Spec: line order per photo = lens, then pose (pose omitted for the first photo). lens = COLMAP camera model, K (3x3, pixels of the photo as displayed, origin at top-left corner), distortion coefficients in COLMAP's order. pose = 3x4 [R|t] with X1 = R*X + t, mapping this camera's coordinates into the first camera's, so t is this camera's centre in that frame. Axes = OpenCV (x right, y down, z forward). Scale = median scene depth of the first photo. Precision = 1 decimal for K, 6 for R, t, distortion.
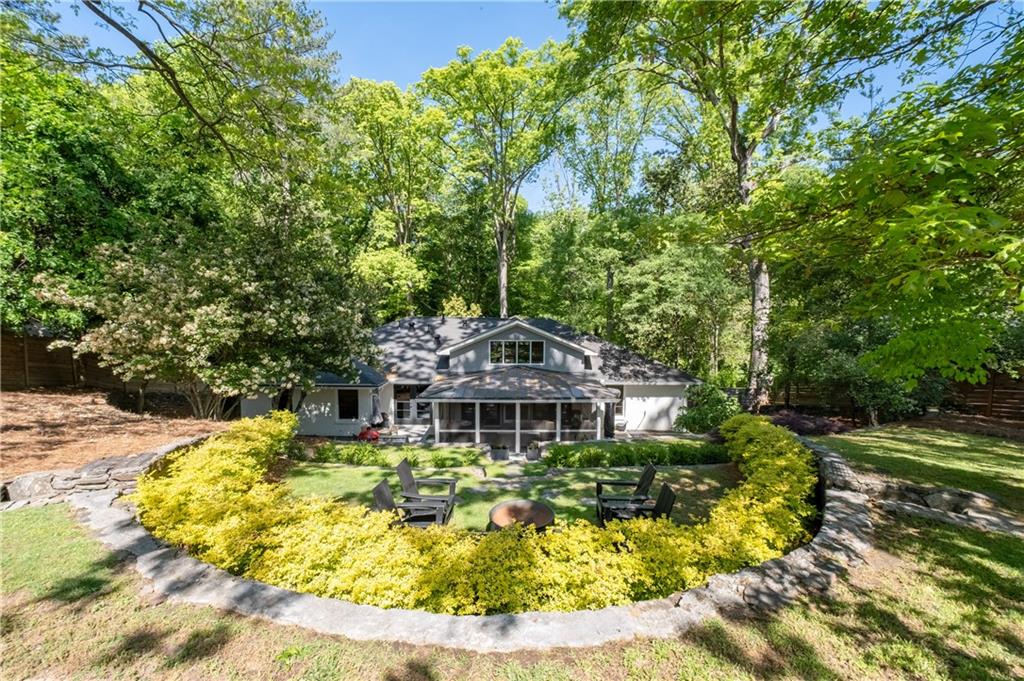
lens RADIAL K [[428.8, 0, 517.8], [0, 428.8, 337.2], [0, 0, 1]] dist [0.000555, -0.000397]
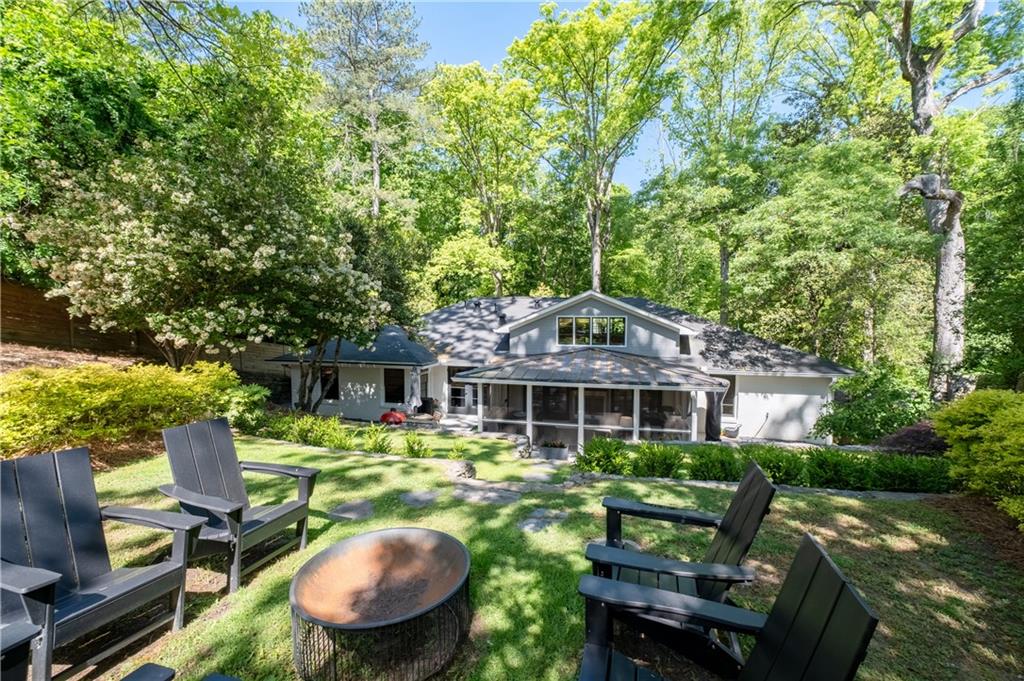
lens RADIAL K [[428.8, 0, 517.8], [0, 428.8, 337.2], [0, 0, 1]] dist [0.000555, -0.000397]
pose [[0.969472, 0.009216, -0.245030, 0.063808], [-0.012813, 0.999832, -0.013088, 0.059906], [0.244868, 0.015828, 0.969427, 0.188360]]
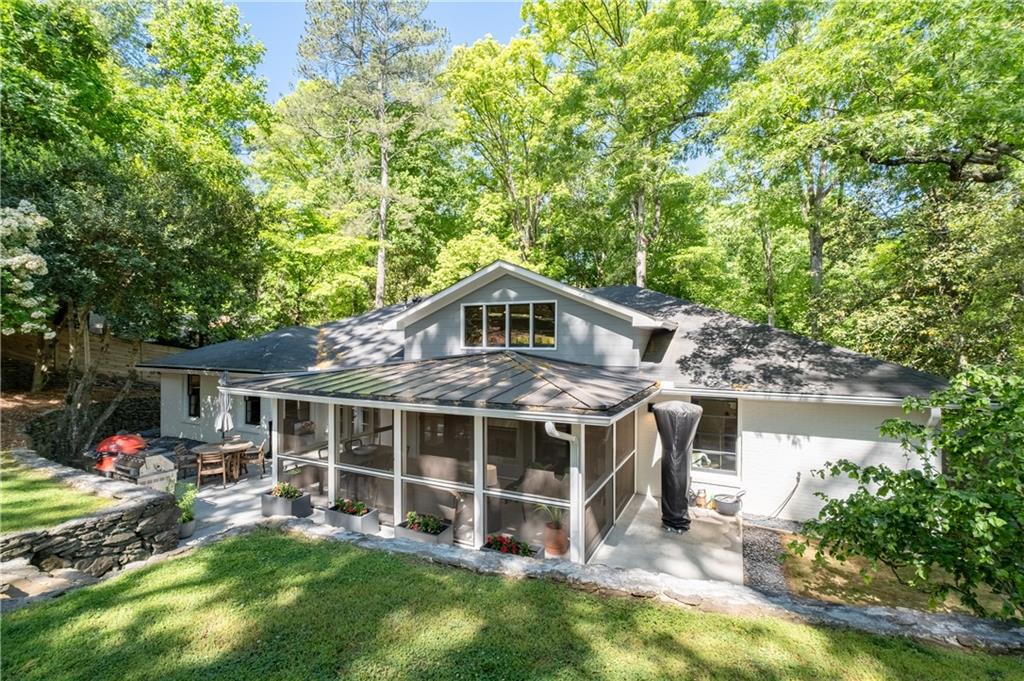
lens RADIAL K [[447.8, 0, 512.0], [0, 447.8, 340.5], [0, 0, 1]] dist [-0.001988, -0.000101]
pose [[0.892511, -0.001497, -0.451023, 0.250840], [-0.027245, 0.997989, -0.057226, 0.085475], [0.450202, 0.063363, 0.890676, 0.520384]]
